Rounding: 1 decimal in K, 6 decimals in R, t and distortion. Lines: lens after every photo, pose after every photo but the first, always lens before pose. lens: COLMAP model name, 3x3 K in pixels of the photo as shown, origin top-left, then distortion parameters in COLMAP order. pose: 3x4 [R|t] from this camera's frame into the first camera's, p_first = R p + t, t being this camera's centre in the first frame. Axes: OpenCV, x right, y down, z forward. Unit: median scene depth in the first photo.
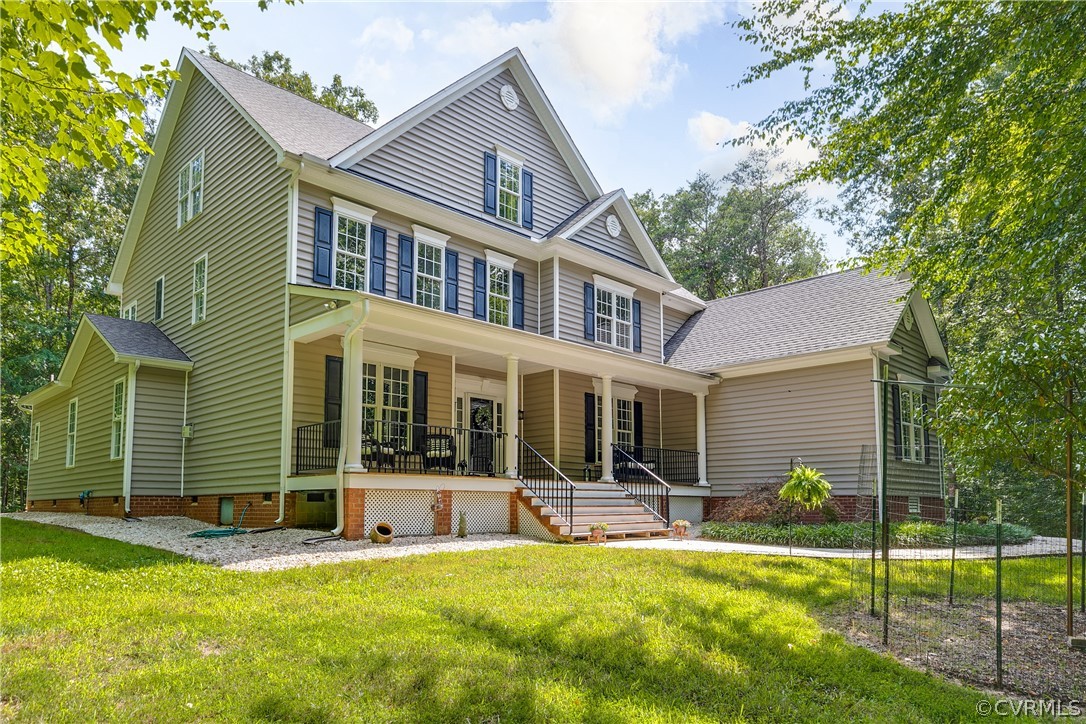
lens RADIAL K [[699.2, 0, 543.0], [0, 699.2, 362.0], [0, 0, 1]] dist [-0.000004, -0.000044]
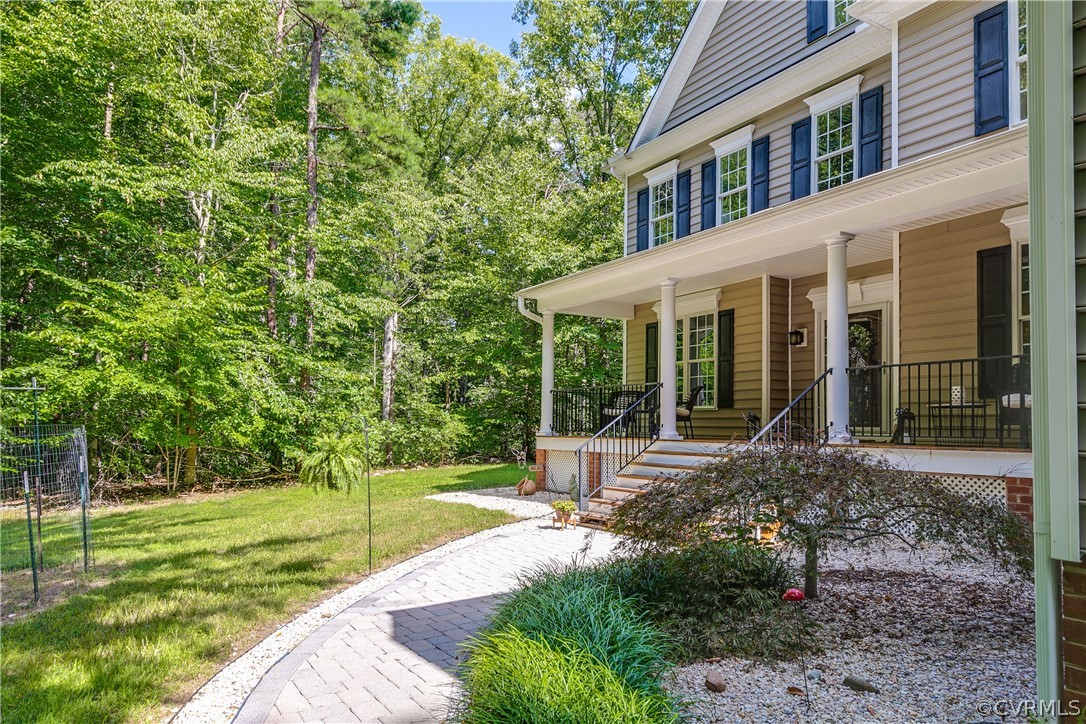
lens RADIAL K [[699.2, 0, 543.0], [0, 699.2, 362.0], [0, 0, 1]] dist [-0.000004, -0.000044]
pose [[-0.228042, -0.096867, -0.968821, 0.704275], [0.188071, 0.971917, -0.141445, 0.155444], [0.955315, -0.214463, -0.203420, 0.961878]]
